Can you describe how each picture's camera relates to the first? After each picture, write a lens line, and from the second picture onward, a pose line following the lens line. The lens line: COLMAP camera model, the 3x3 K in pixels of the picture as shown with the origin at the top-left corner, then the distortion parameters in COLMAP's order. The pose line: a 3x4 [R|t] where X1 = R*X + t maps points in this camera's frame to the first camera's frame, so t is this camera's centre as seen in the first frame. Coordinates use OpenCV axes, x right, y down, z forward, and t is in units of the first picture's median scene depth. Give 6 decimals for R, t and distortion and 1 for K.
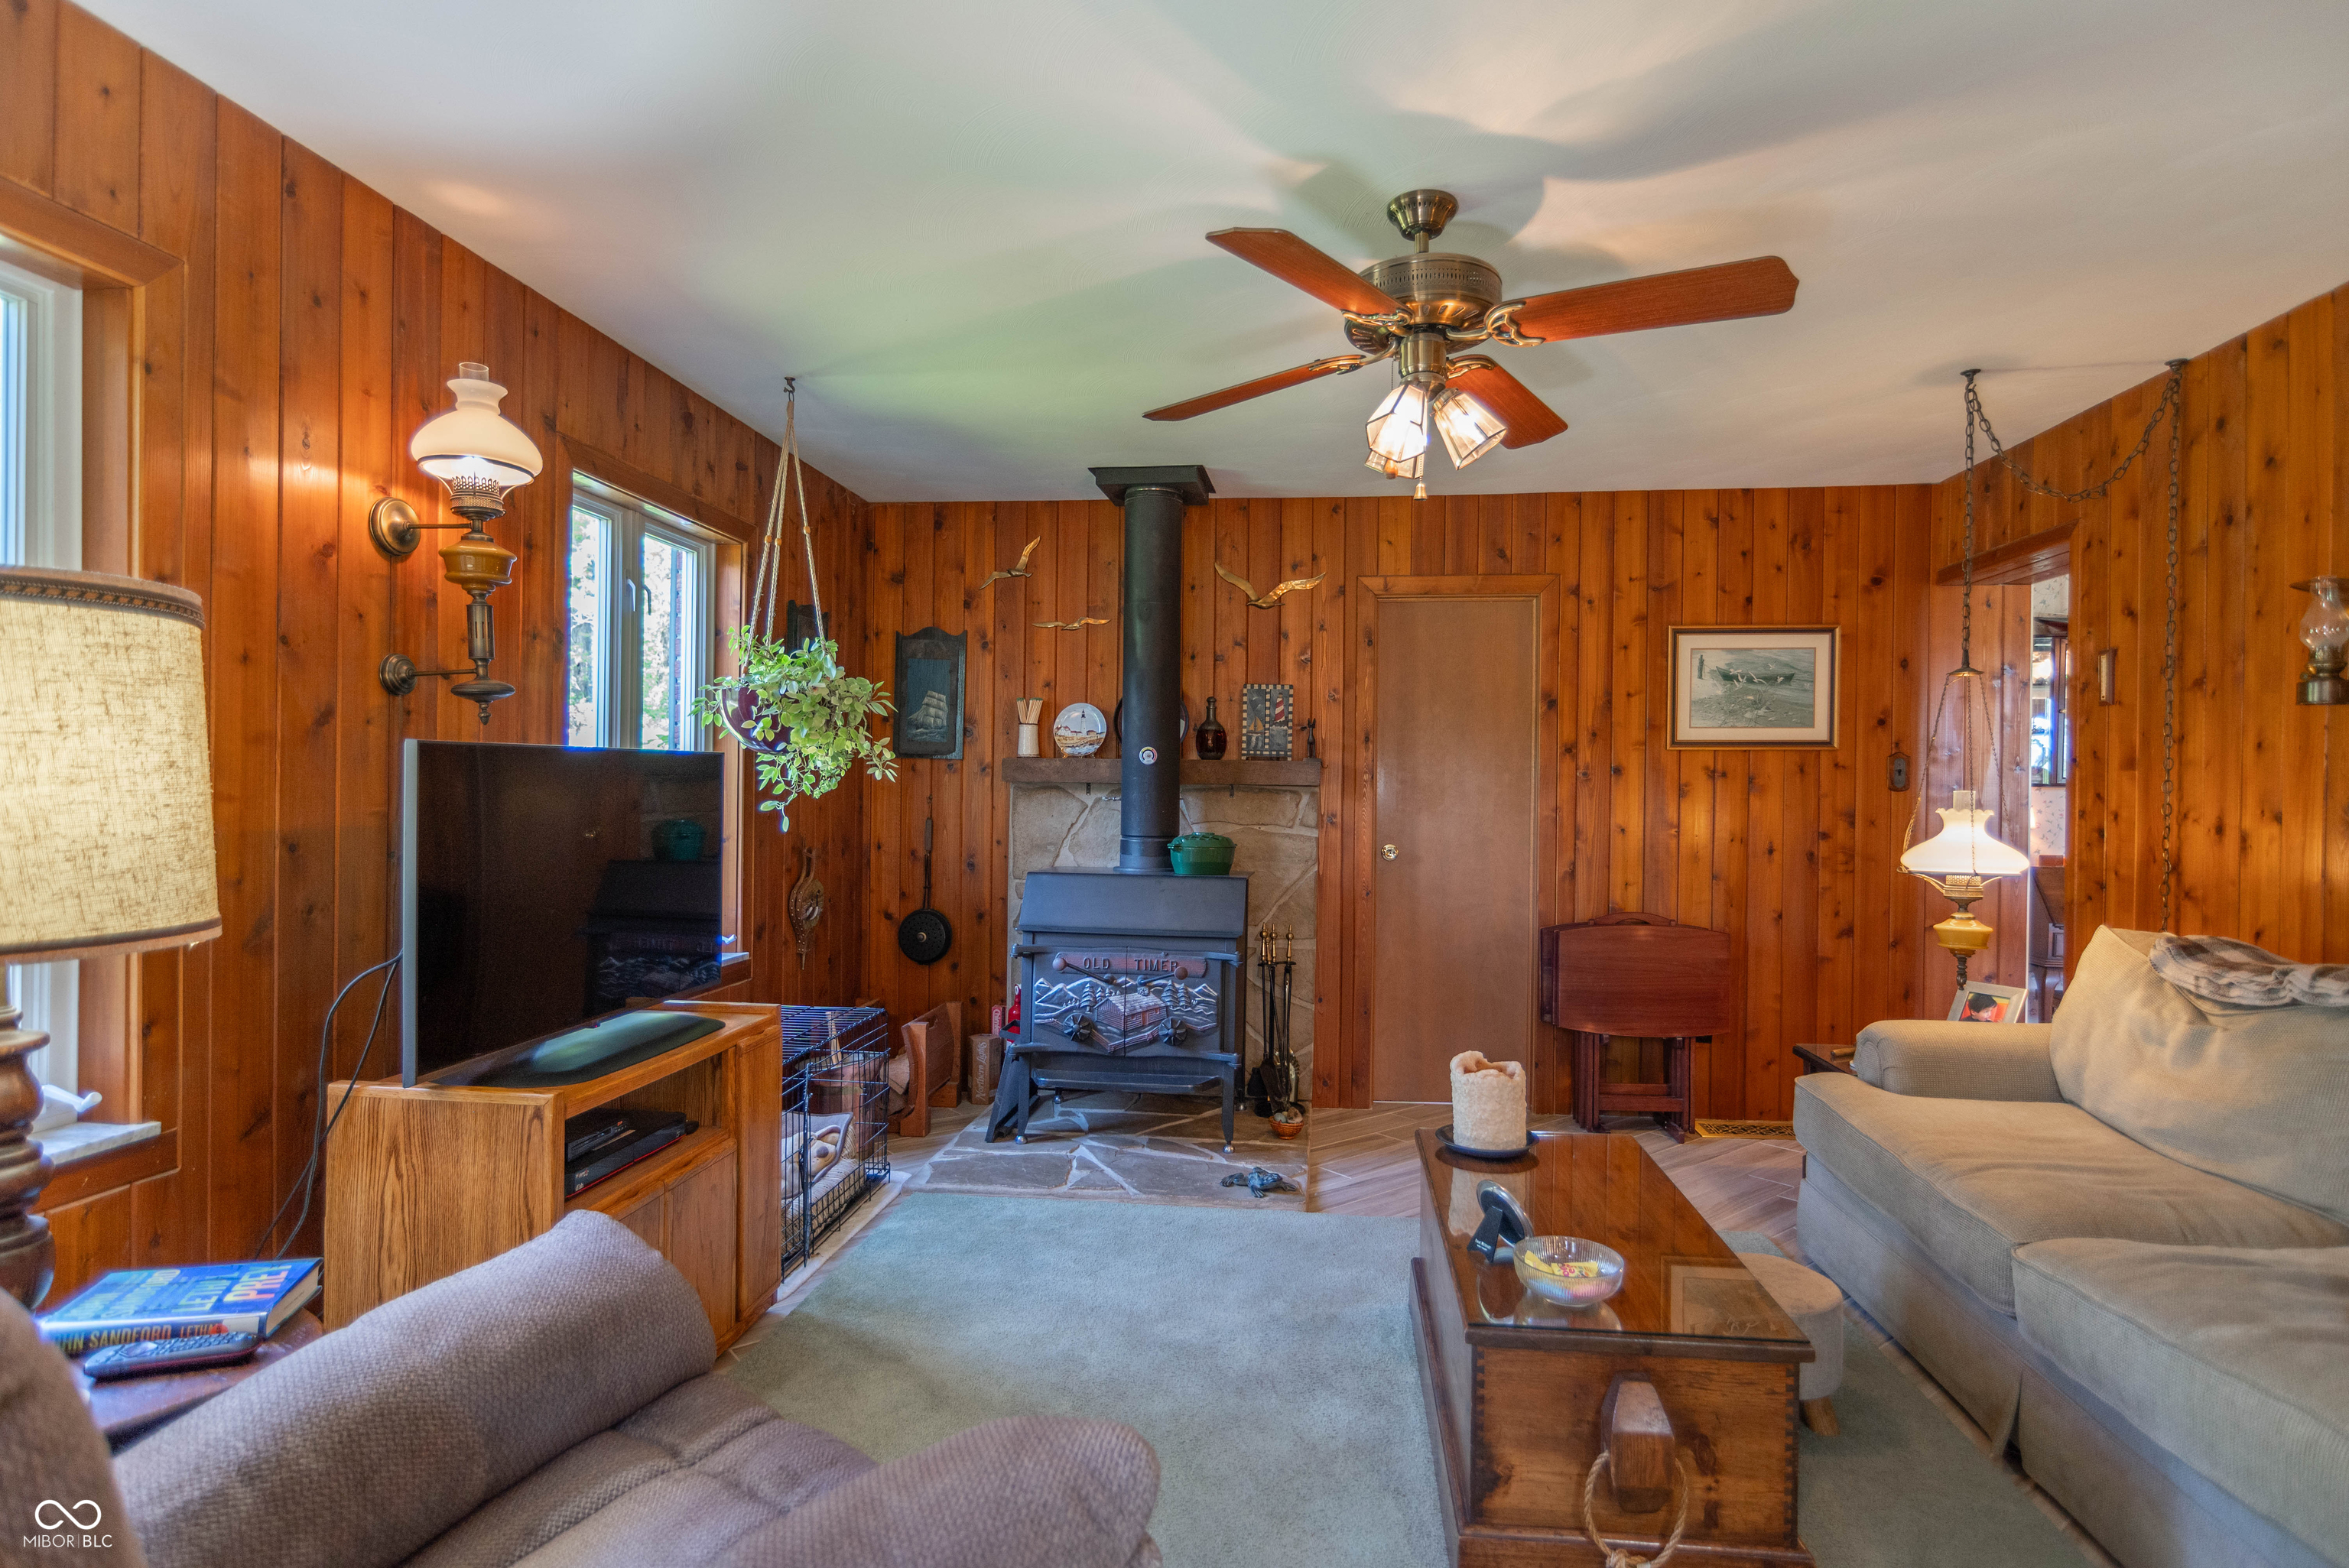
lens RADIAL K [[1193.2, 0, 1187.2], [0, 1193.2, 793.7], [0, 0, 1]] dist [-0.019807, 0.010199]
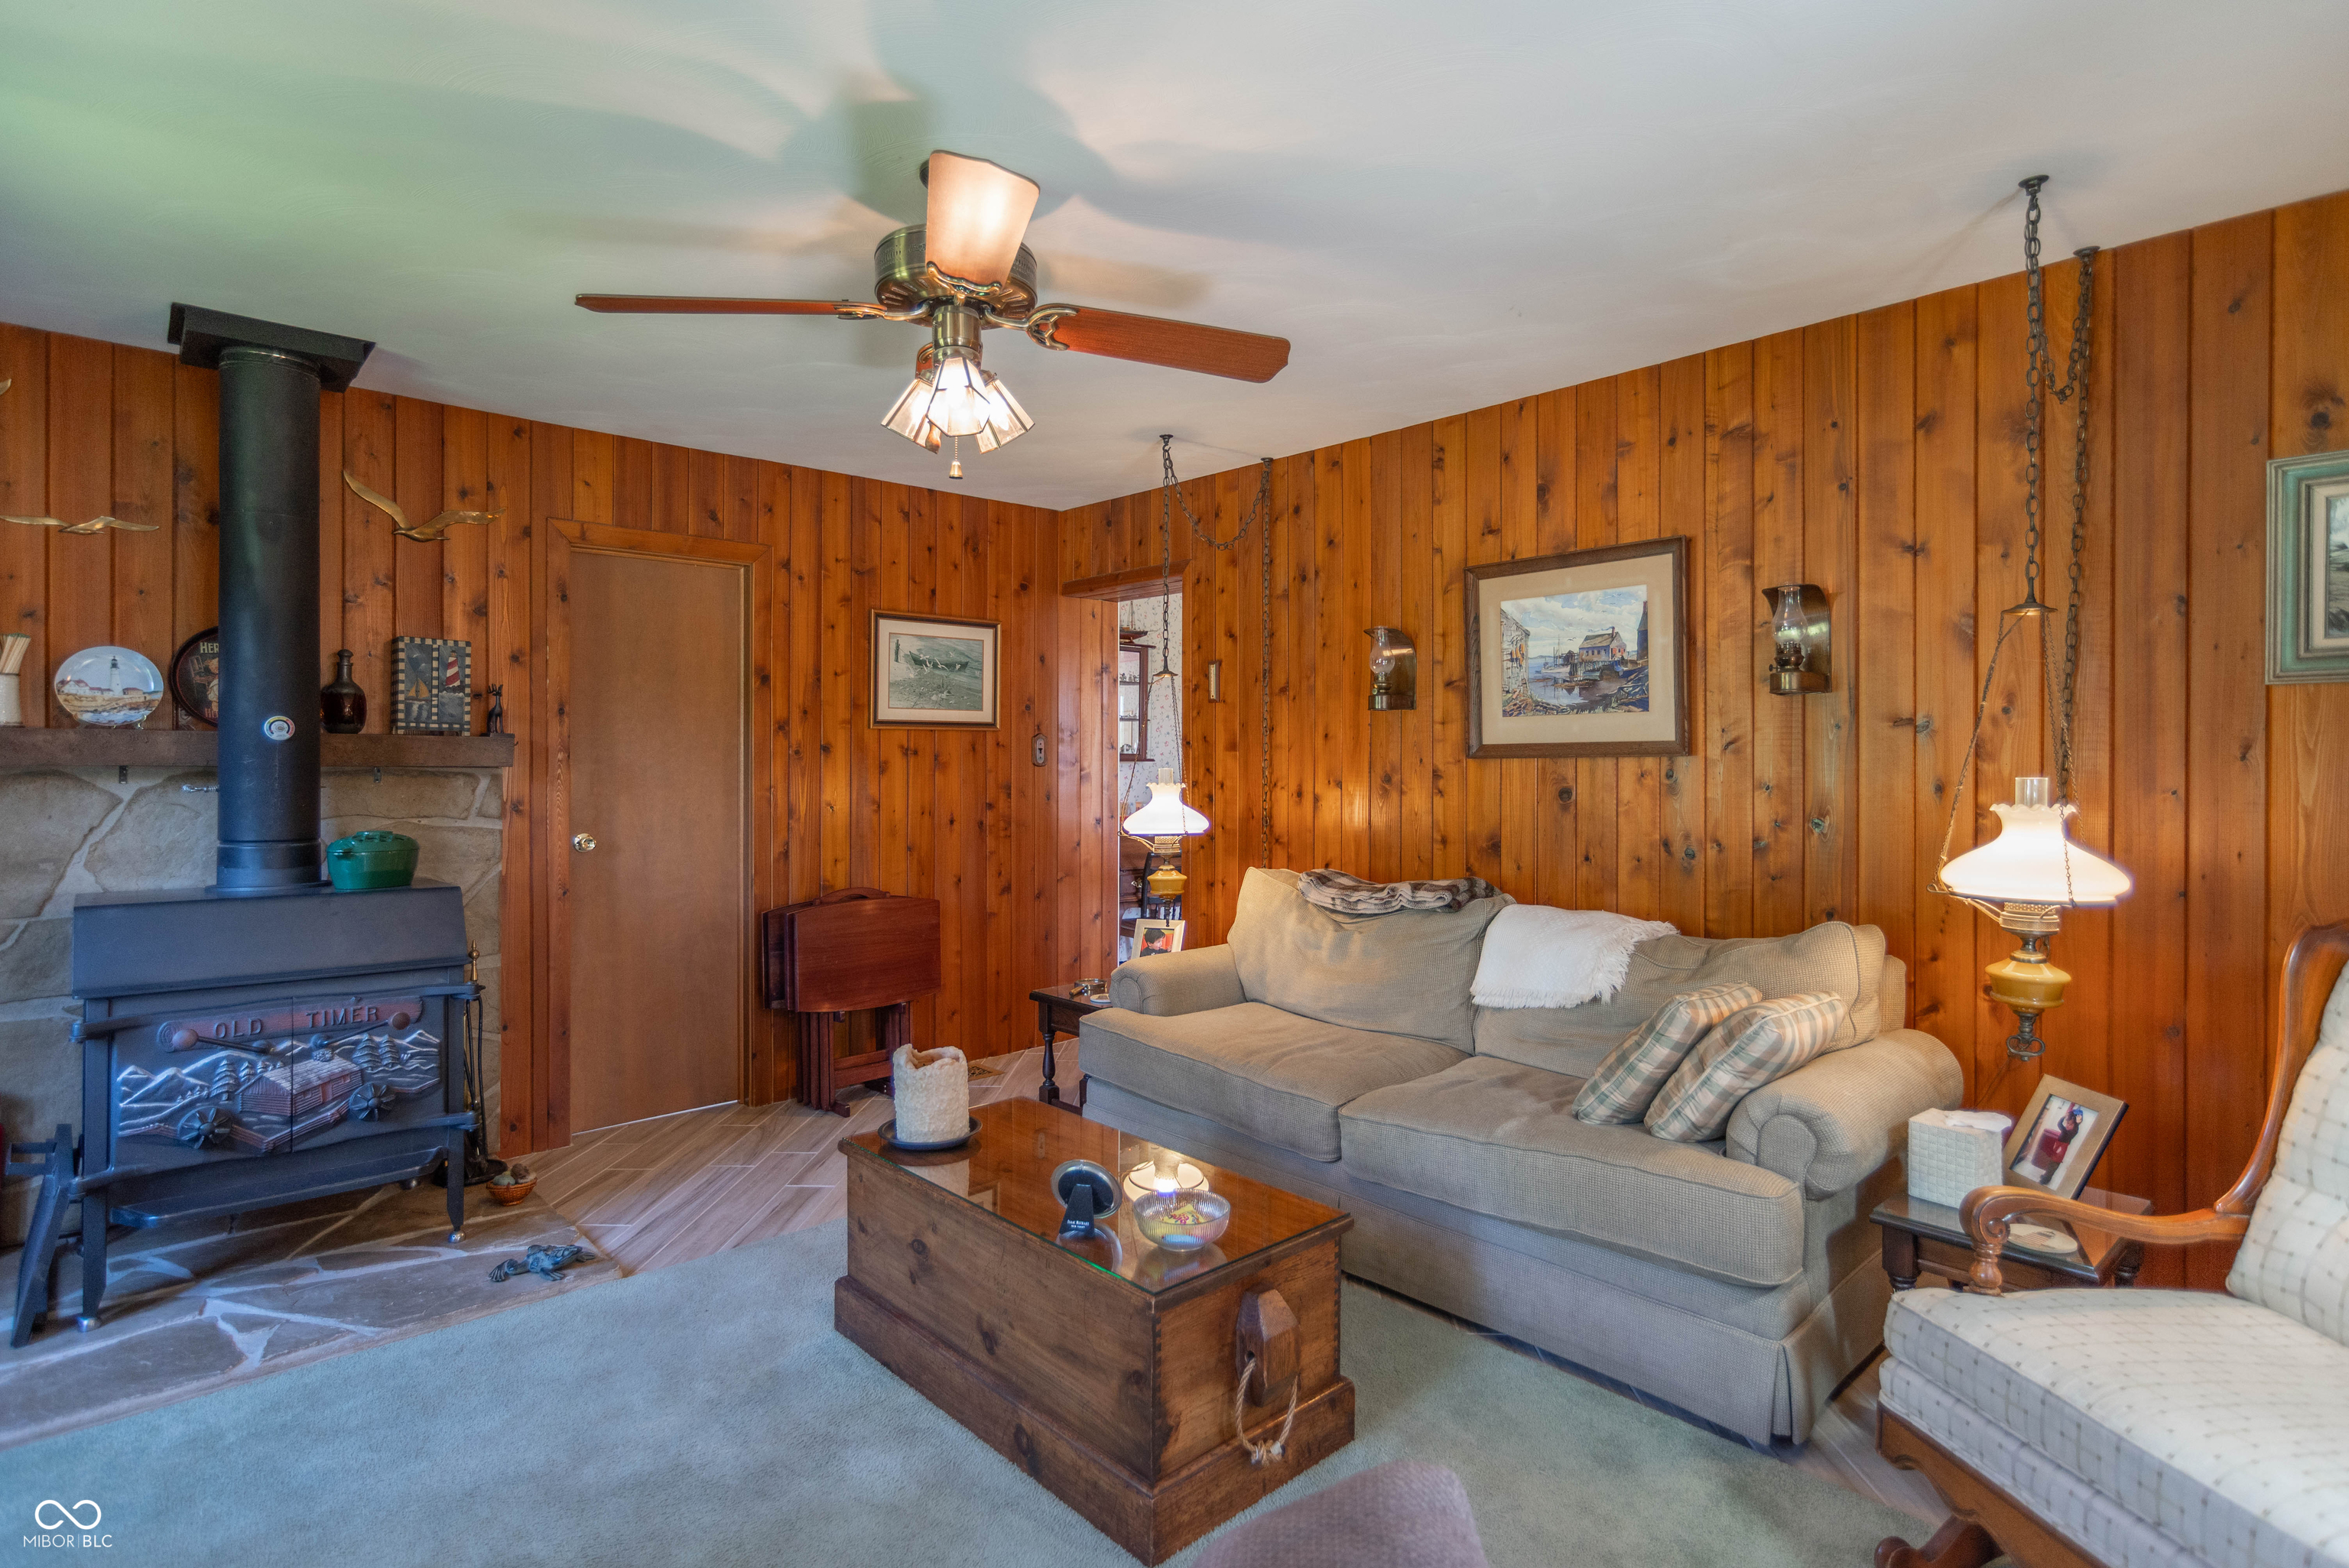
lens RADIAL K [[1193.2, 0, 1178.8], [0, 1193.2, 765.6], [0, 0, 1]] dist [-0.019807, 0.010199]
pose [[0.645262, -0.009886, 0.763898, -0.228119], [0.007040, 0.999951, 0.006994, -0.010628], [-0.763929, 0.000864, 0.645300, 0.129042]]
